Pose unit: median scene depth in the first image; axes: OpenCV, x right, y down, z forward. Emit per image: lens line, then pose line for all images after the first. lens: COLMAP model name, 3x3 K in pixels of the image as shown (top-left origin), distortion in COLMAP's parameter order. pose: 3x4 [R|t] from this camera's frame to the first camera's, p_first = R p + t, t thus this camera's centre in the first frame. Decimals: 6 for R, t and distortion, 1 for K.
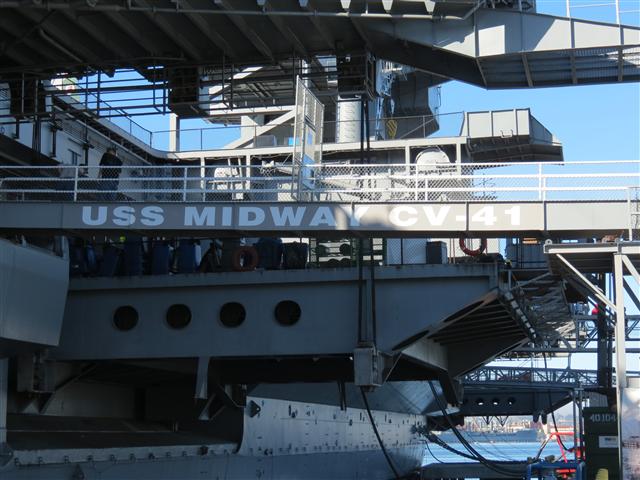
lens RADIAL K [[1322.2, 0, 320.0], [0, 1322.2, 240.0], [0, 0, 1]] dist [-0.000129, -0.002671]
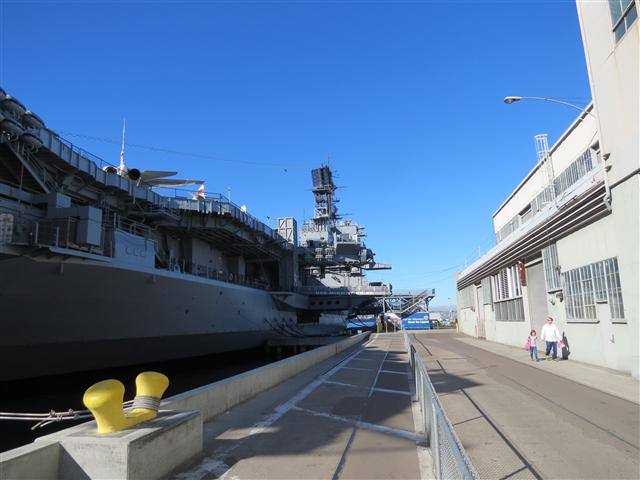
lens RADIAL K [[456.6, 0, 320.0], [0, 456.6, 240.0], [0, 0, 1]] dist [-0.024779, 0.001421]
pose [[0.998996, -0.011065, 0.043412, -0.131712], [0.012339, 0.999498, -0.029174, -0.122040], [-0.043068, 0.029681, 0.998631, -0.821404]]
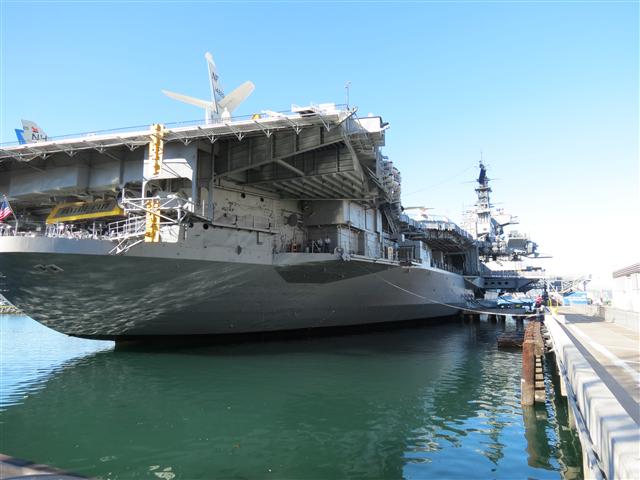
lens RADIAL K [[456.6, 0, 320.0], [0, 456.6, 240.0], [0, 0, 1]] dist [-0.024779, 0.001421]
pose [[0.973547, -0.020643, -0.227552, -0.331307], [0.025920, 0.999459, 0.020230, -0.199333], [0.227012, -0.025593, 0.973556, -1.349790]]
